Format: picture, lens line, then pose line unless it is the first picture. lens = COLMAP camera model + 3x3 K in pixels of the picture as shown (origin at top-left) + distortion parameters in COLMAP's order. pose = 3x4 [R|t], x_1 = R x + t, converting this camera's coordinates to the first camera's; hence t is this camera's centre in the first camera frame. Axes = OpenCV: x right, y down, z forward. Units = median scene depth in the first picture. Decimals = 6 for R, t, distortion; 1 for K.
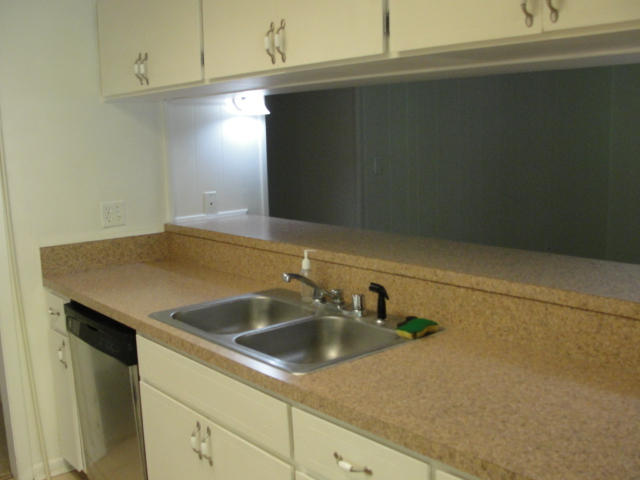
lens RADIAL K [[736.9, 0, 323.5], [0, 736.9, 243.7], [0, 0, 1]] dist [-0.097992, 0.000000]
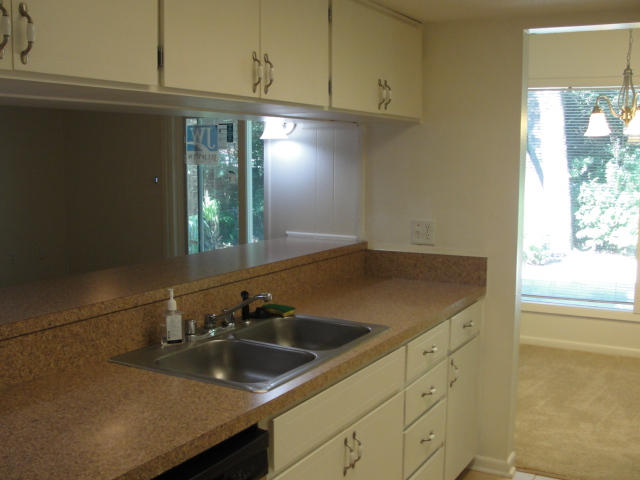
lens RADIAL K [[736.9, 0, 323.7], [0, 736.9, 238.4], [0, 0, 1]] dist [-0.097992, 0.000000]
pose [[-0.362754, -0.071243, 0.929157, -0.882894], [0.157932, 0.977950, 0.136643, -0.139719], [-0.918404, 0.196312, -0.343504, 1.070978]]
